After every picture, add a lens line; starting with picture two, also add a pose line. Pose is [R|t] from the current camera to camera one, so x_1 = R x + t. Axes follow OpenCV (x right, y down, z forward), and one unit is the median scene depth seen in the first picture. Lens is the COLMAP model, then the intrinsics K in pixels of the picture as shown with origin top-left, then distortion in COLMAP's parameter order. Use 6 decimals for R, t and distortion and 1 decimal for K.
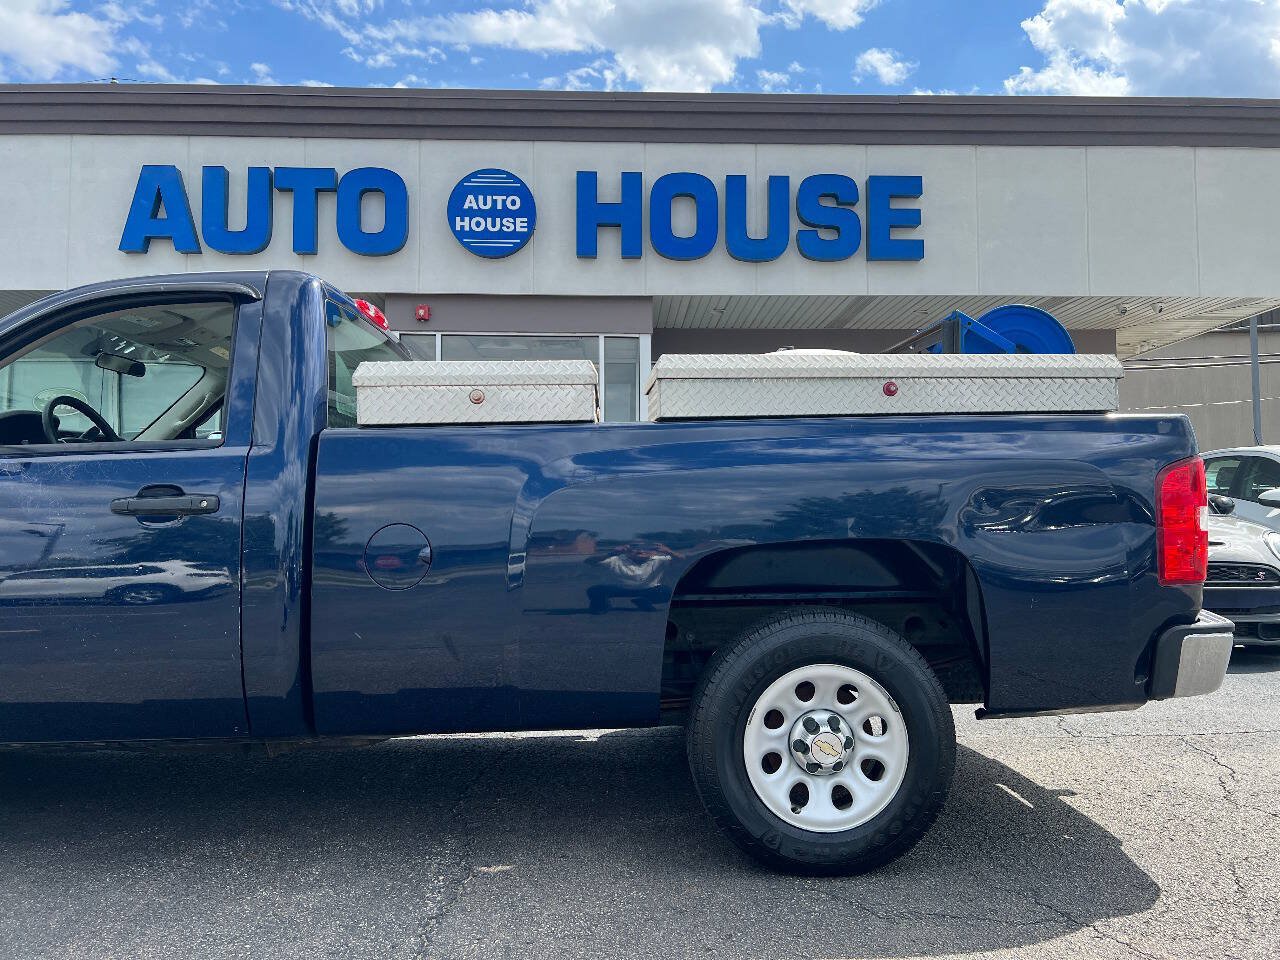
lens RADIAL K [[963.9, 0, 637.7], [0, 963.9, 474.1], [0, 0, 1]] dist [0.061028, -0.061987]
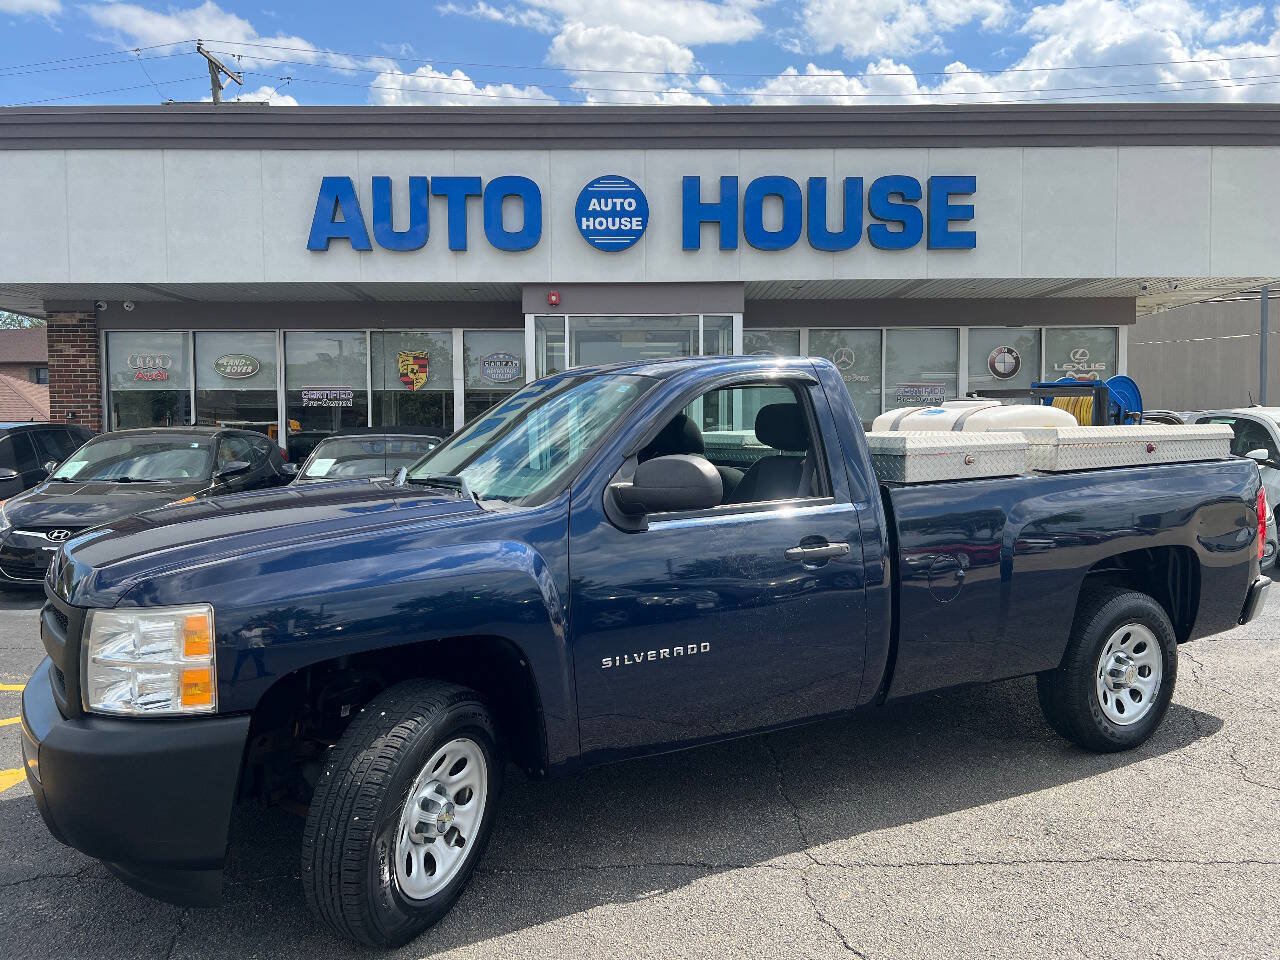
lens RADIAL K [[963.9, 0, 637.7], [0, 963.9, 481.3], [0, 0, 1]] dist [0.061028, -0.061987]
pose [[0.999892, -0.004465, -0.014010, -0.102777], [0.005849, 0.994935, 0.100345, -0.060577], [0.013491, -0.100416, 0.994854, -0.215803]]
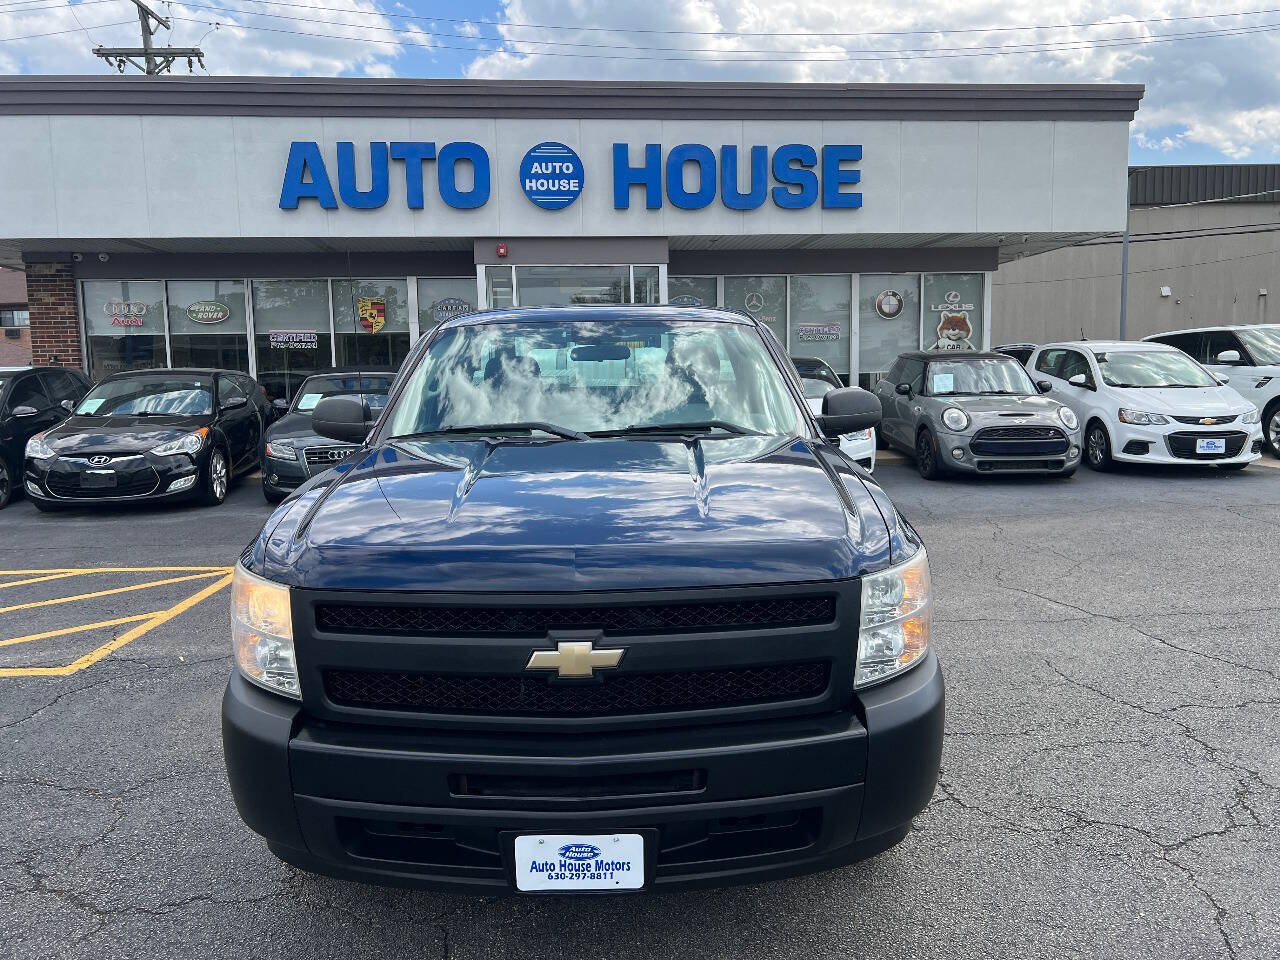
lens RADIAL K [[963.9, 0, 644.1], [0, 963.9, 474.3], [0, 0, 1]] dist [0.061028, -0.061987]
pose [[0.997051, -0.026213, 0.072121, -0.129596], [0.014543, 0.987362, 0.157813, -0.068247], [-0.075347, -0.156299, 0.984832, -0.415640]]
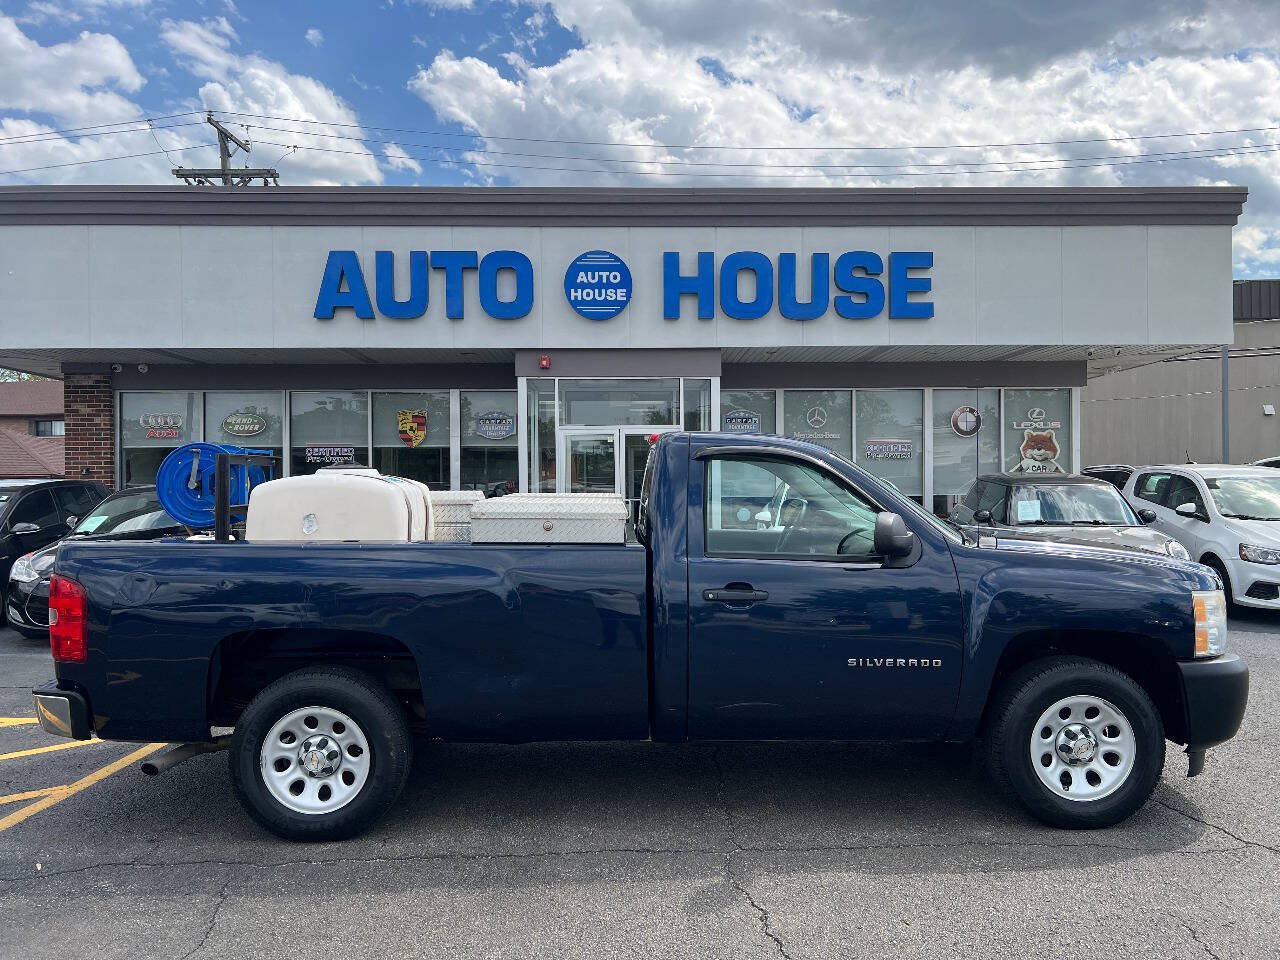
lens RADIAL K [[963.9, 0, 651.5], [0, 963.9, 486.7], [0, 0, 1]] dist [0.061028, -0.061987]
pose [[0.999978, -0.005943, 0.002848, -0.084210], [0.005777, 0.998463, 0.055123, -0.071906], [-0.003171, -0.055106, 0.998475, -0.297423]]
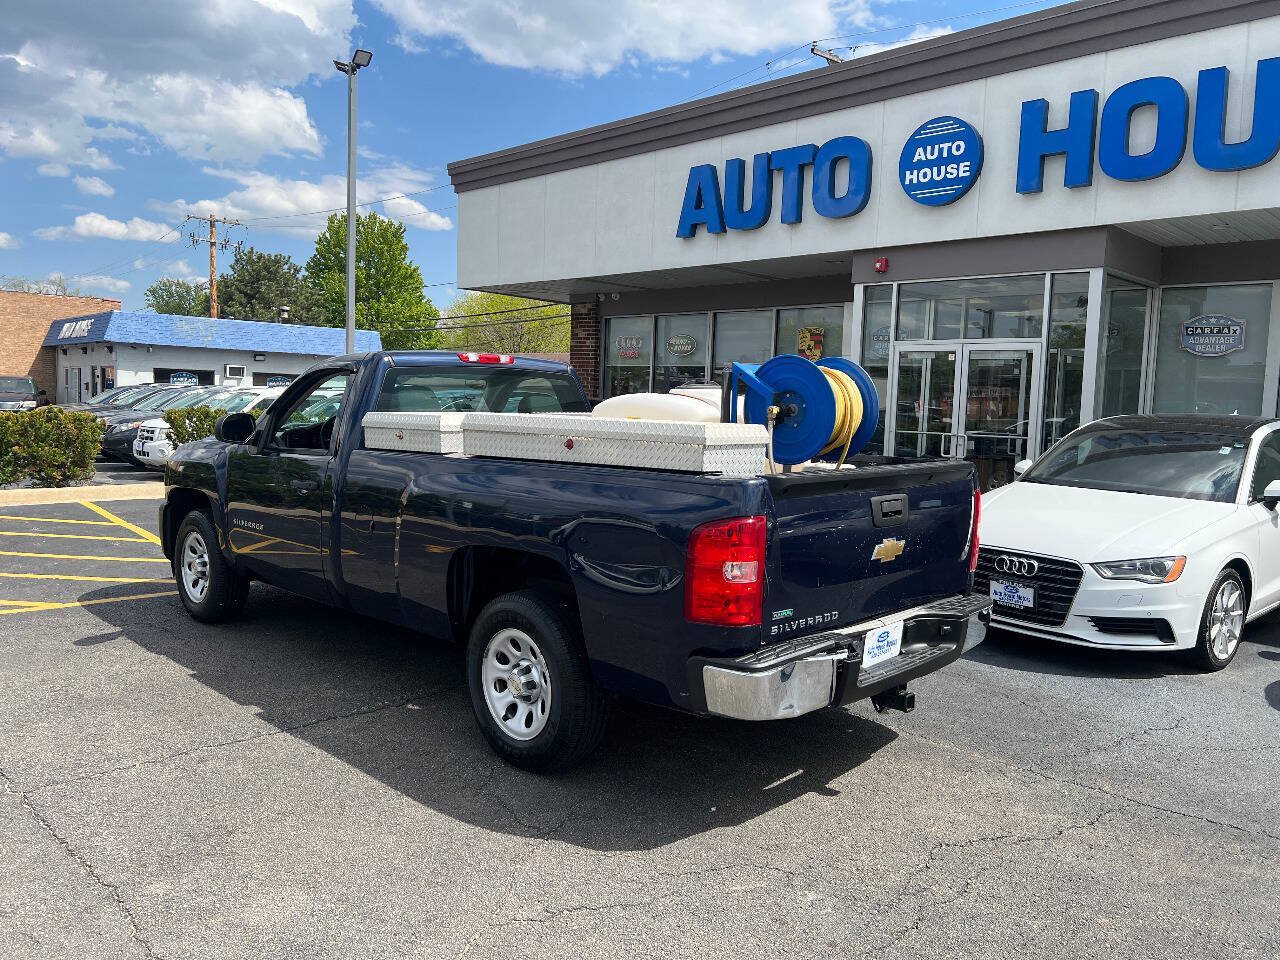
lens RADIAL K [[963.9, 0, 647.7], [0, 963.9, 470.5], [0, 0, 1]] dist [0.061028, -0.061987]
pose [[0.693314, 0.079007, -0.716291, 0.396554], [0.002782, 0.993671, 0.112295, -0.060737], [0.720630, -0.079849, 0.688706, 0.042315]]
